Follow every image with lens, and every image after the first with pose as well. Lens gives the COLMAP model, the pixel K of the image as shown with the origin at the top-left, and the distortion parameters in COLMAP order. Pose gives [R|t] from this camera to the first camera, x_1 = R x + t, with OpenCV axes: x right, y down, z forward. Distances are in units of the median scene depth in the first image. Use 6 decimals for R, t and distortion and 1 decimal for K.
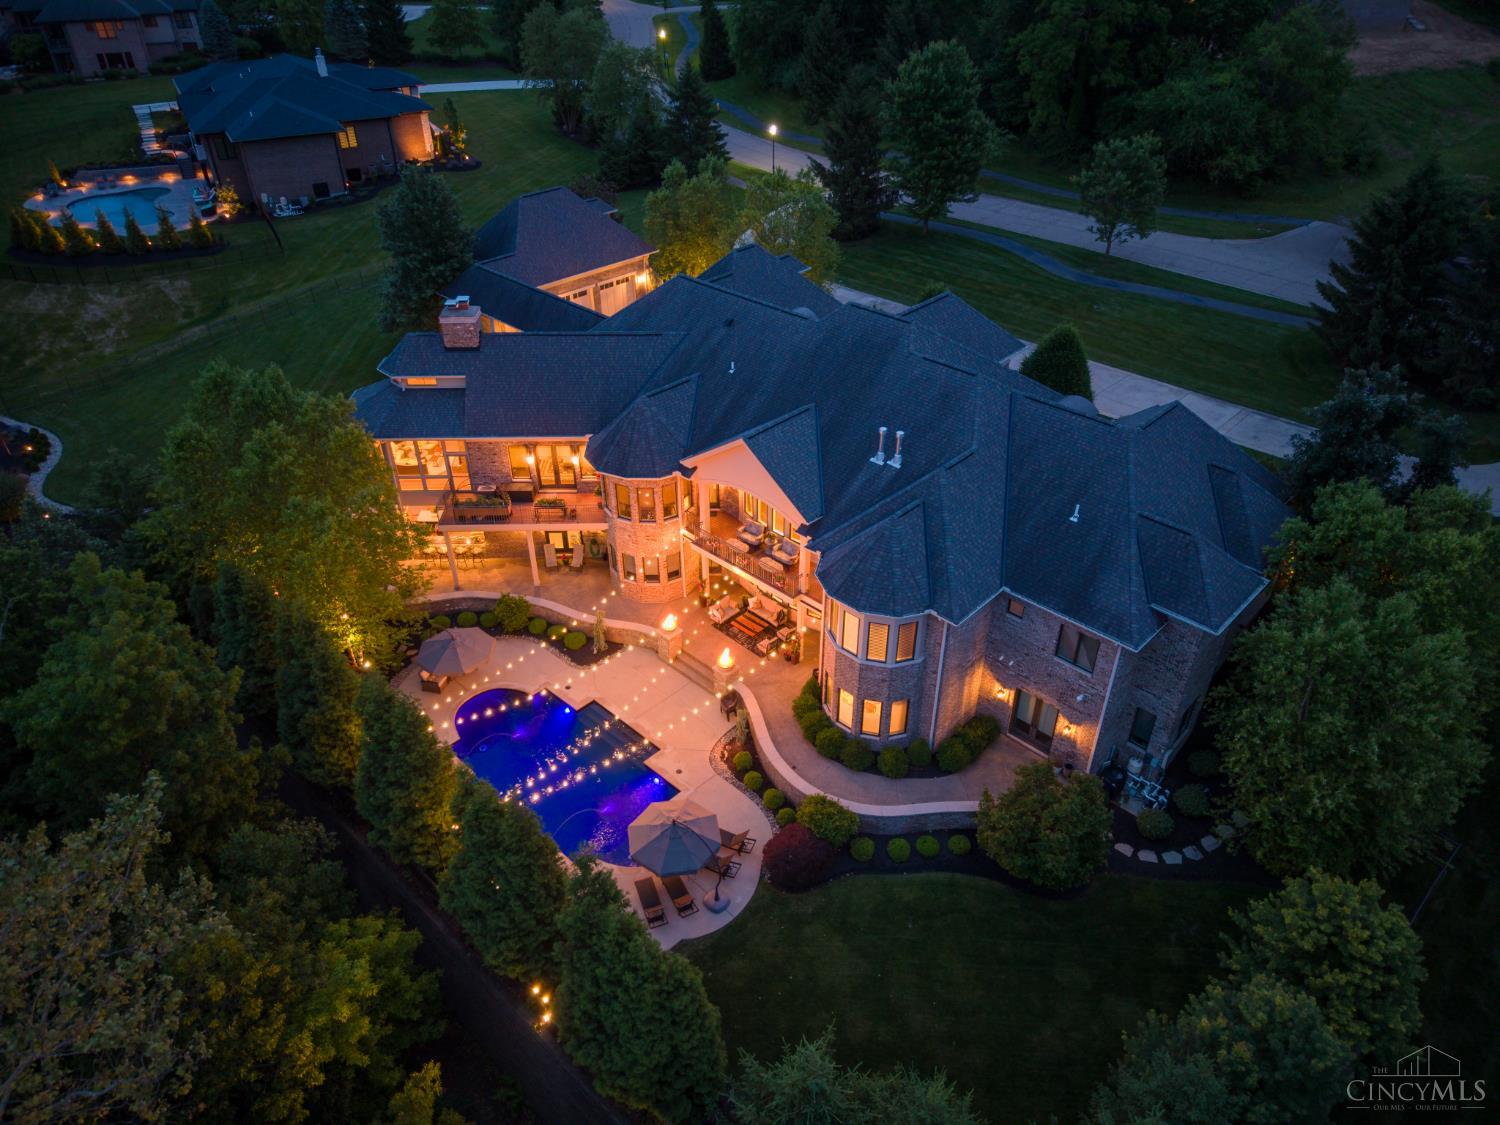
lens RADIAL K [[1018.6, 0, 743.1], [0, 1018.6, 556.8], [0, 0, 1]] dist [0.026576, -0.002026]
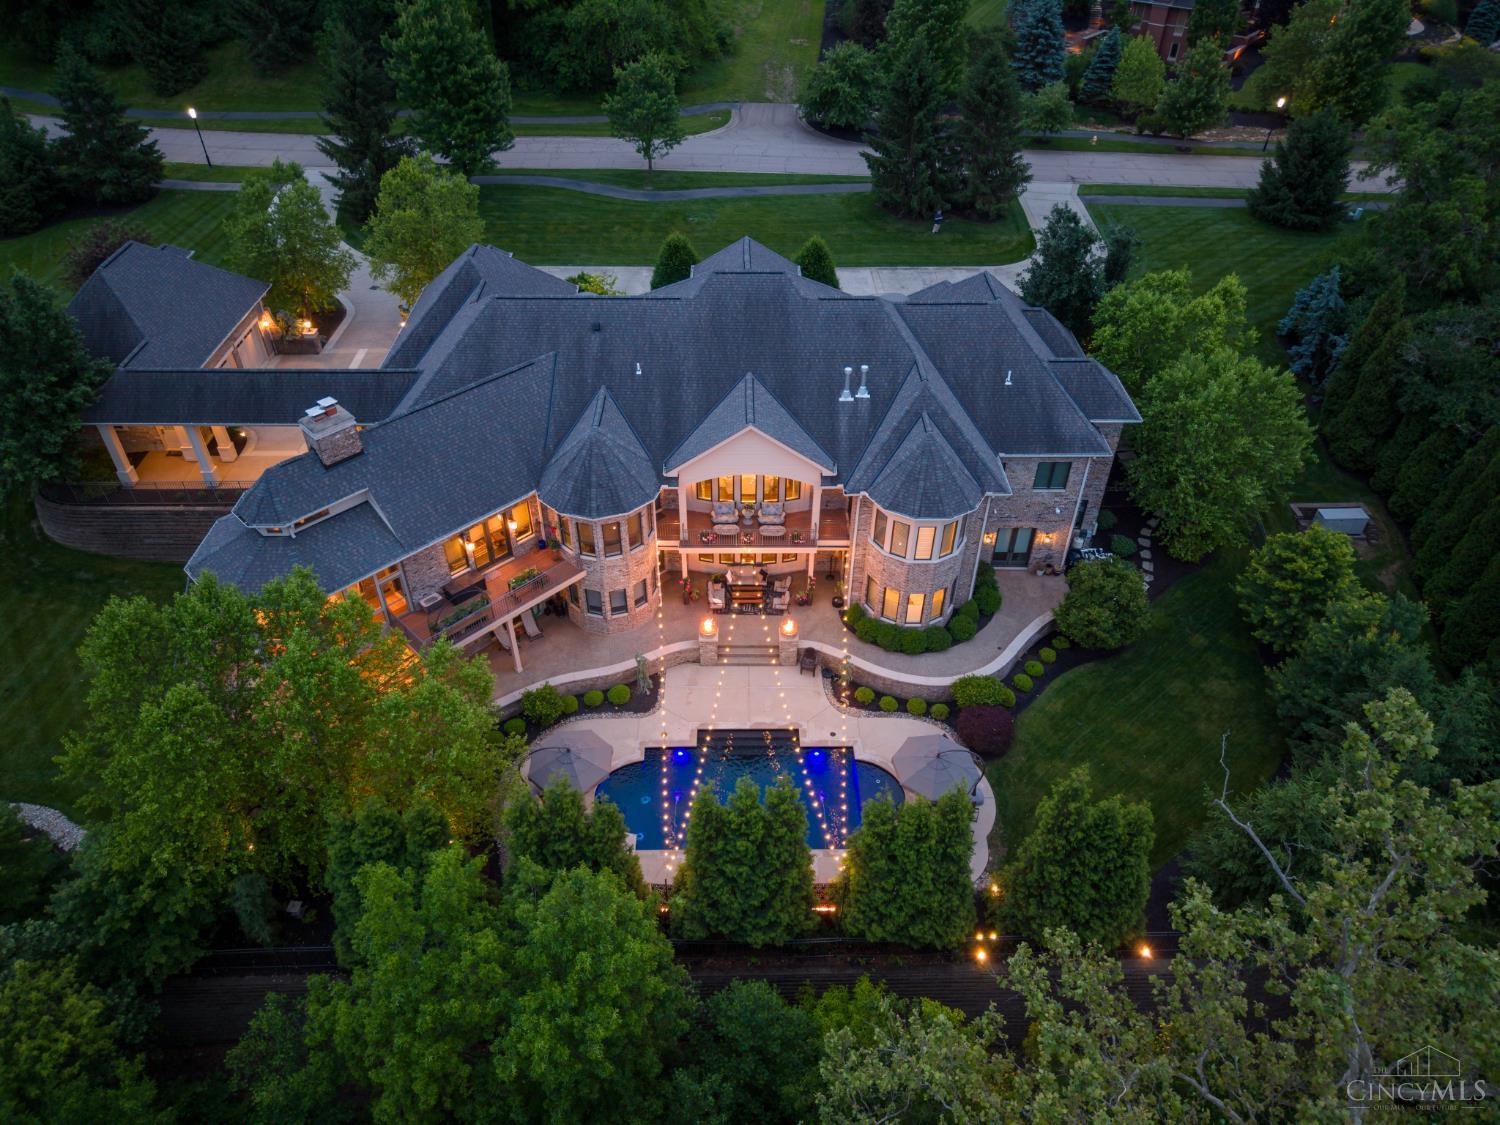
lens RADIAL K [[1035.4, 0, 750.0], [0, 1035.4, 562.5], [0, 0, 1]] dist [0.004718, 0.001009]
pose [[0.705518, -0.438428, 0.556799, -0.650235], [0.386937, 0.896534, 0.215652, -0.218420], [-0.593737, 0.063300, 0.802166, 0.169319]]
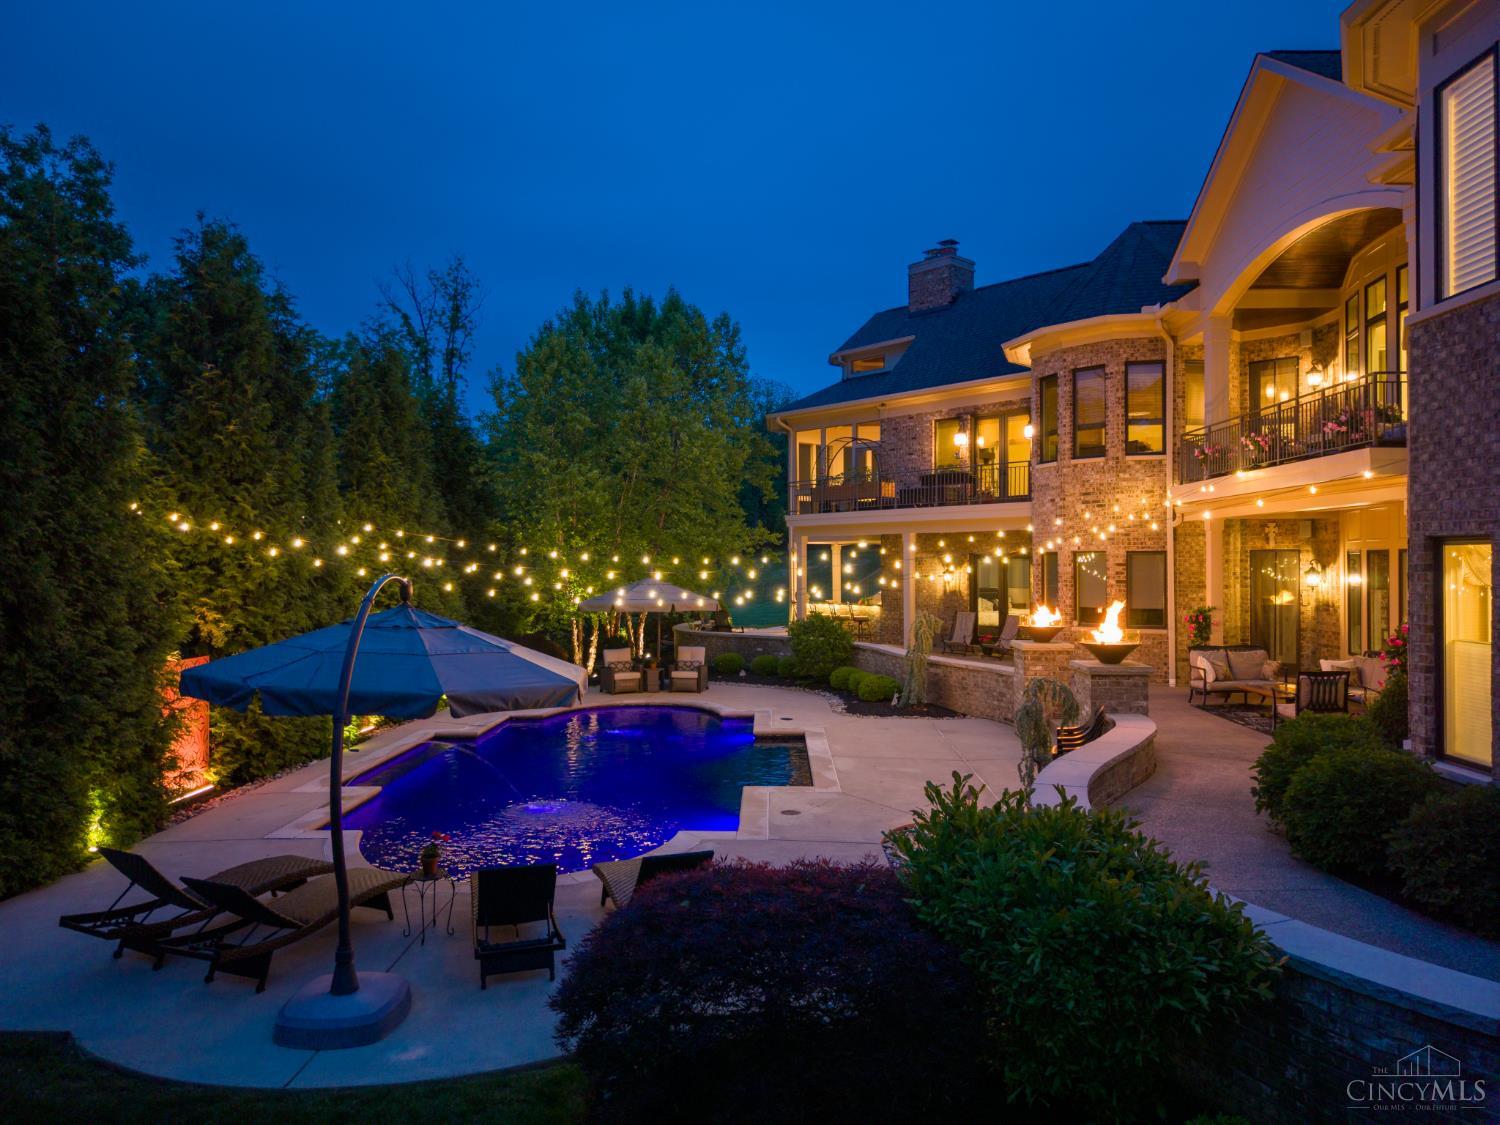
lens RADIAL K [[1018.6, 0, 743.1], [0, 1018.6, 556.8], [0, 0, 1]] dist [0.026576, -0.002026]
pose [[0.677757, 0.007595, -0.735246, 0.152514], [-0.421524, 0.823330, -0.380060, 0.269630], [0.602464, 0.567512, 0.561219, 0.775838]]
